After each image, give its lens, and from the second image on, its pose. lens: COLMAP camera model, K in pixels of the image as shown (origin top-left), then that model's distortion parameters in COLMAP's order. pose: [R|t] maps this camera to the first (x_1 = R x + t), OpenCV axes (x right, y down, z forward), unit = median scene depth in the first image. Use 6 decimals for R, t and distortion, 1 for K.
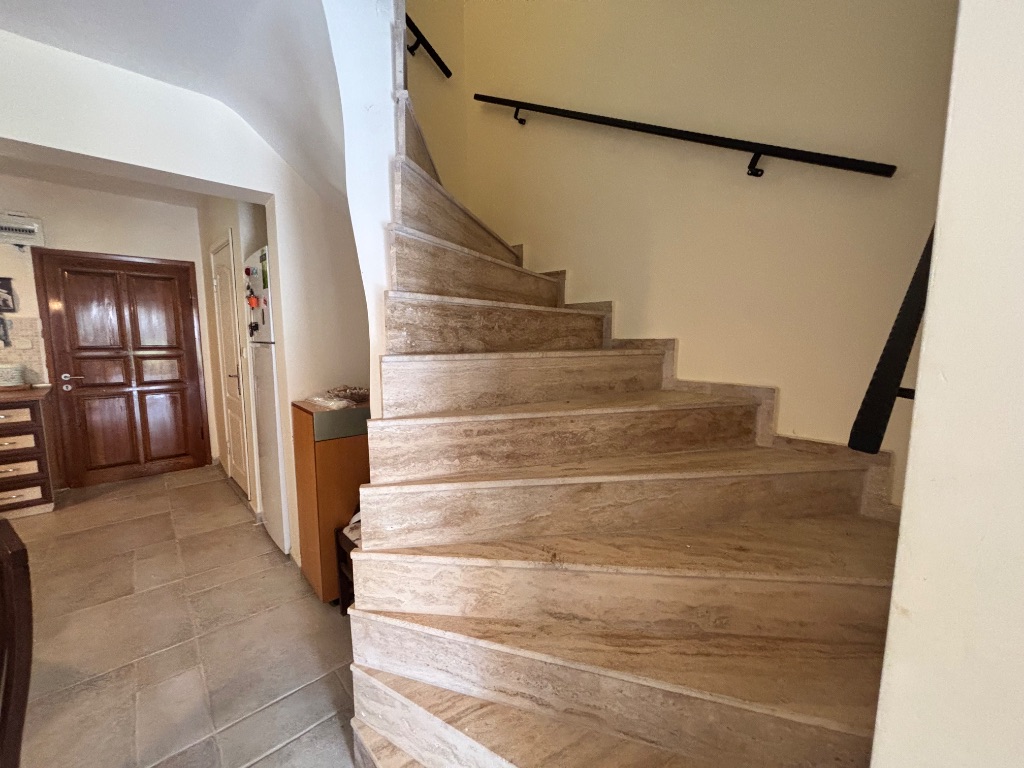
lens RADIAL K [[411.5, 0, 513.0], [0, 411.5, 383.1], [0, 0, 1]] dist [0.007197, -0.000240]
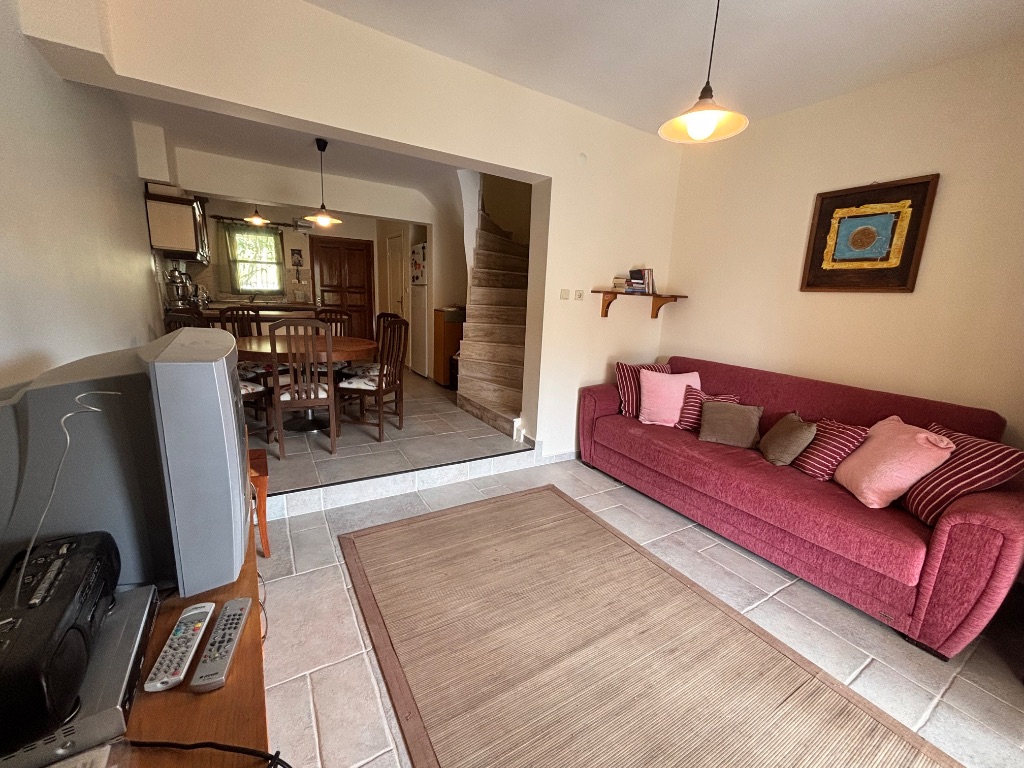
lens RADIAL K [[416.8, 0, 511.5], [0, 416.8, 379.8], [0, 0, 1]] dist [0.024847, -0.000141]
pose [[0.978311, 0.080206, -0.190985, 0.281423], [-0.064358, 0.994058, 0.087794, 0.142805], [0.196892, -0.073598, 0.977659, -0.907643]]
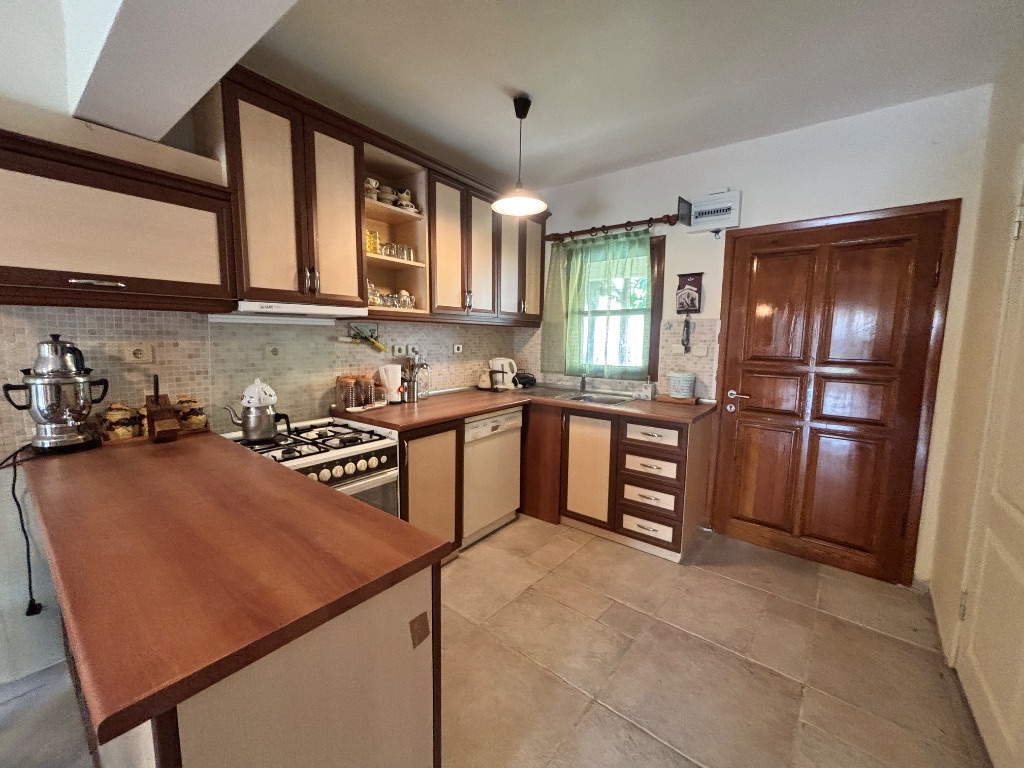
lens RADIAL K [[411.5, 0, 513.0], [0, 411.5, 383.1], [0, 0, 1]] dist [0.007197, -0.000240]
pose [[0.151501, 0.109832, -0.982336, -0.414554], [-0.133993, 0.986916, 0.089679, -0.054111], [0.979333, 0.118039, 0.164235, 0.509361]]
